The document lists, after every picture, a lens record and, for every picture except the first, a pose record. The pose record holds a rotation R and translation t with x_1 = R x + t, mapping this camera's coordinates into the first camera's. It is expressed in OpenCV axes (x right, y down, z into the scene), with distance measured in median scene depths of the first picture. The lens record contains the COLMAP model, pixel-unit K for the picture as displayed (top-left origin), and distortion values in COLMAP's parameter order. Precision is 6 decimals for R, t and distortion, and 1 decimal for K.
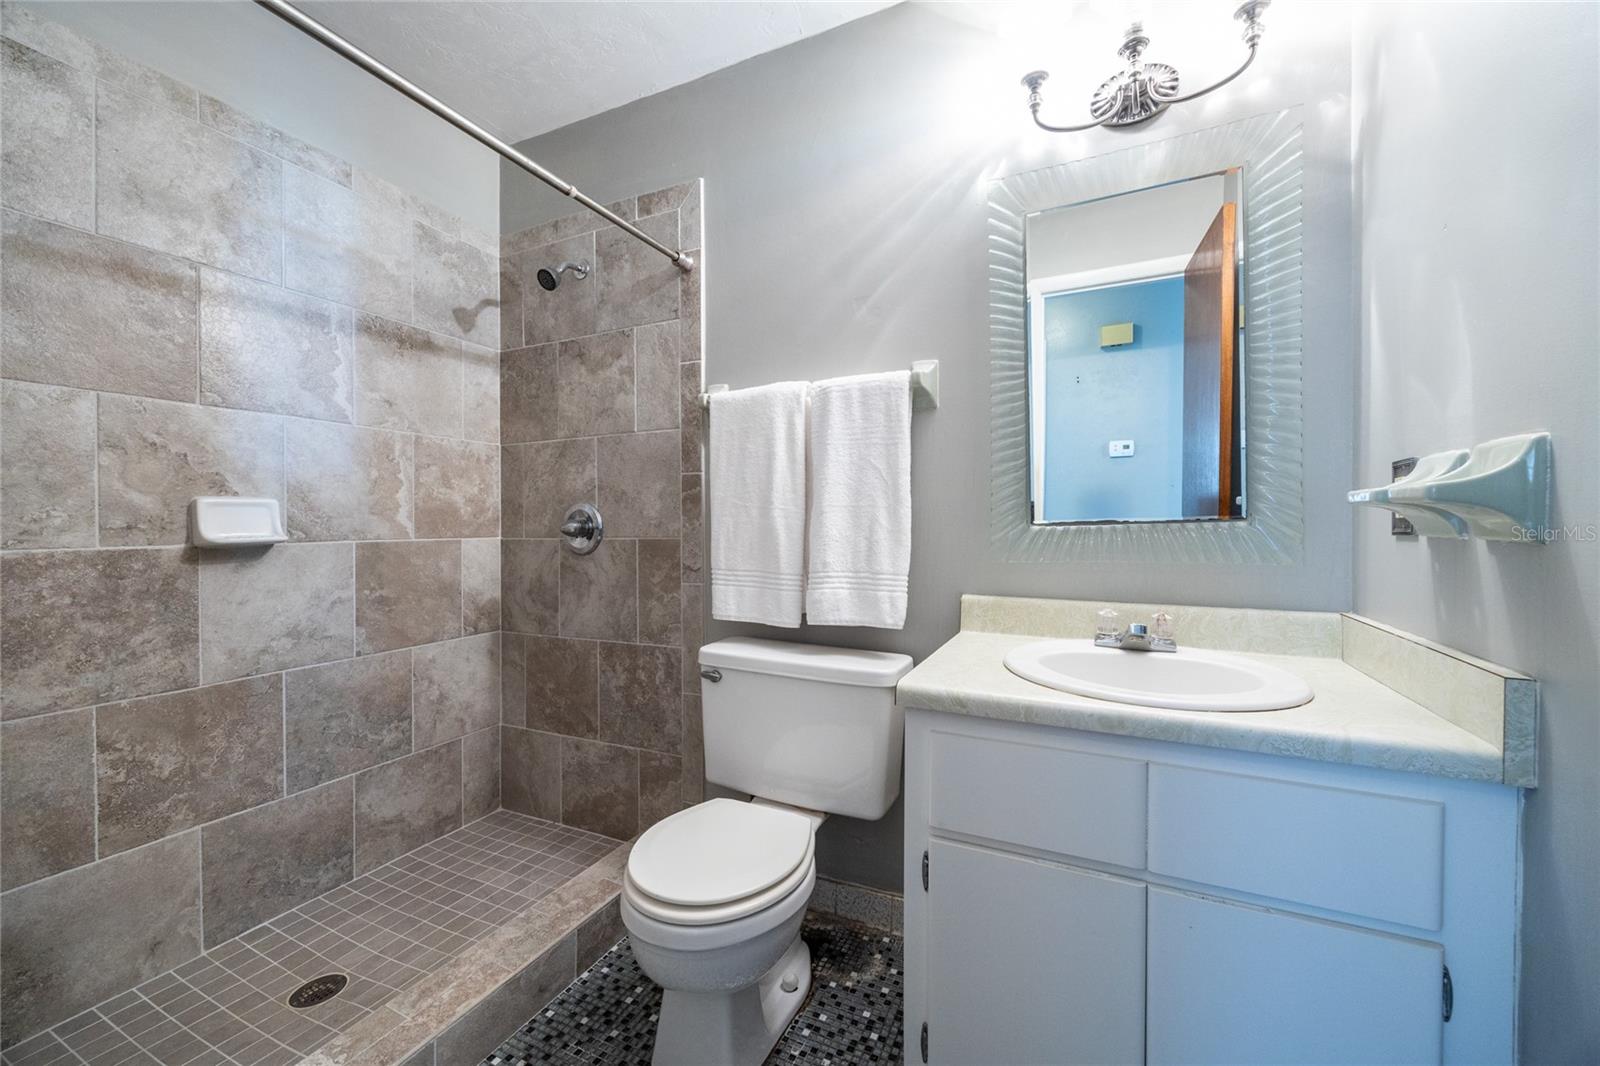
lens RADIAL K [[627.2, 0, 797.2], [0, 627.2, 530.0], [0, 0, 1]] dist [-0.003117, -0.000147]
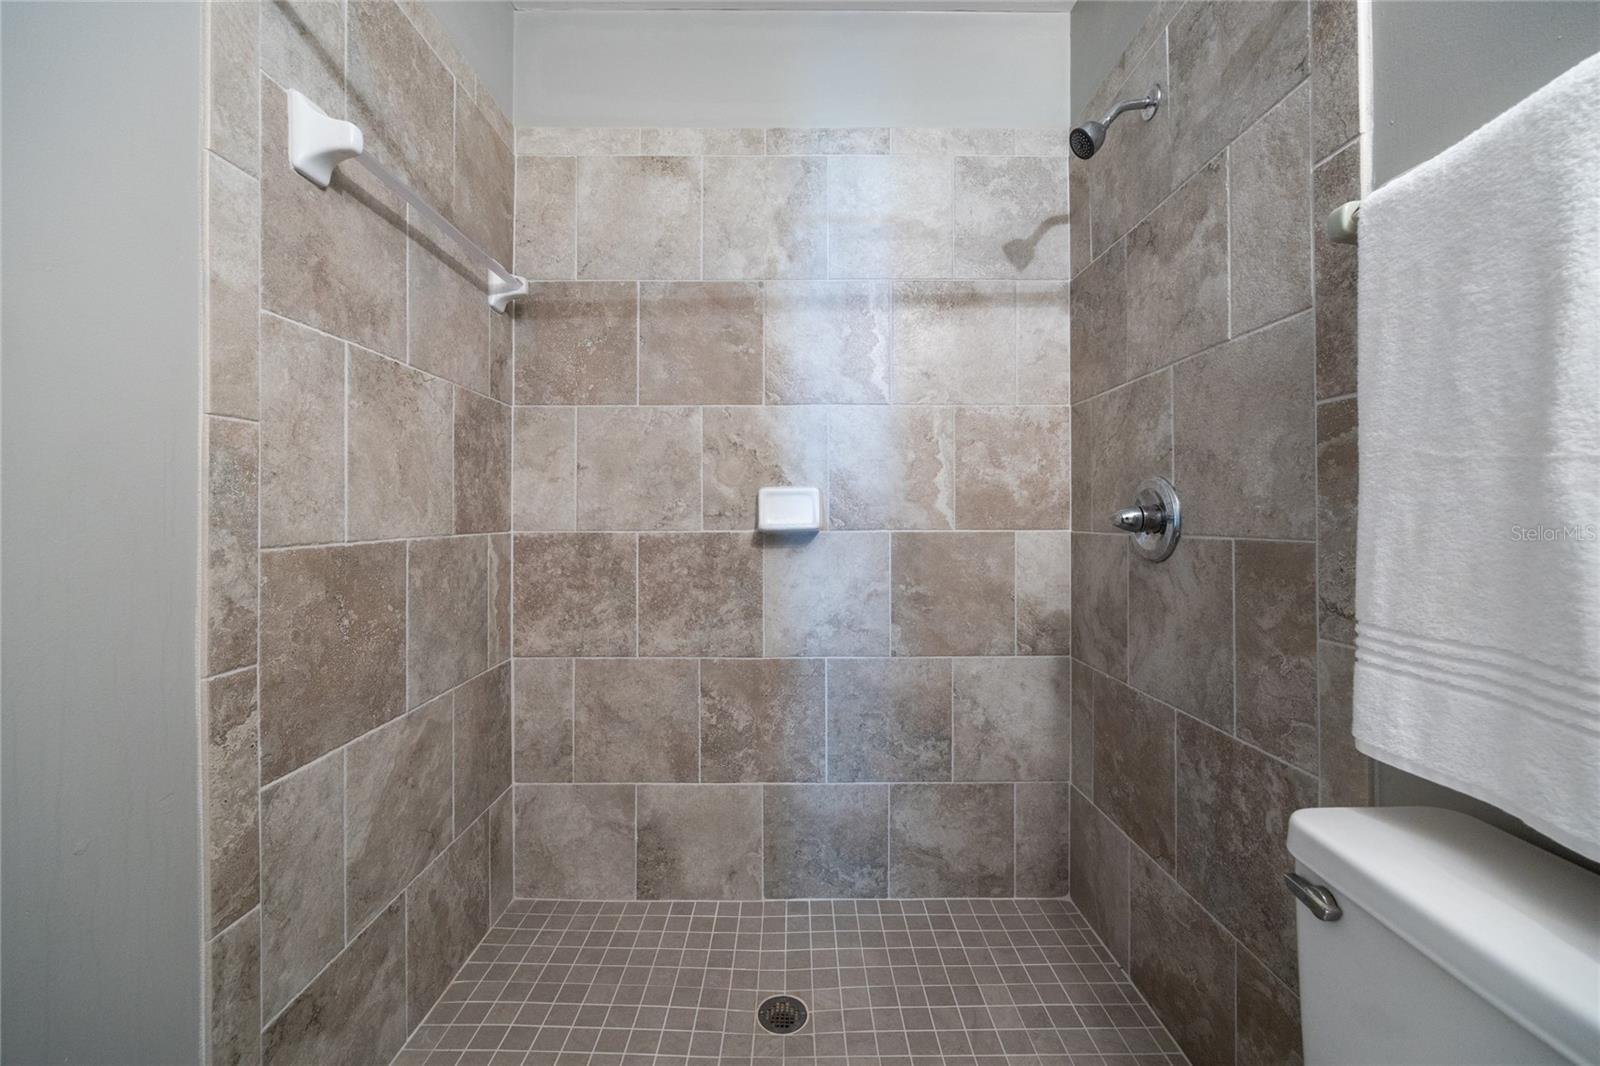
lens RADIAL K [[627.2, 0, 804.9], [0, 627.2, 508.3], [0, 0, 1]] dist [-0.003117, -0.000147]
pose [[0.435556, -0.006411, -0.900139, 0.071345], [-0.009745, 0.999882, -0.011836, -0.002728], [0.900109, 0.013927, 0.435442, 0.485084]]
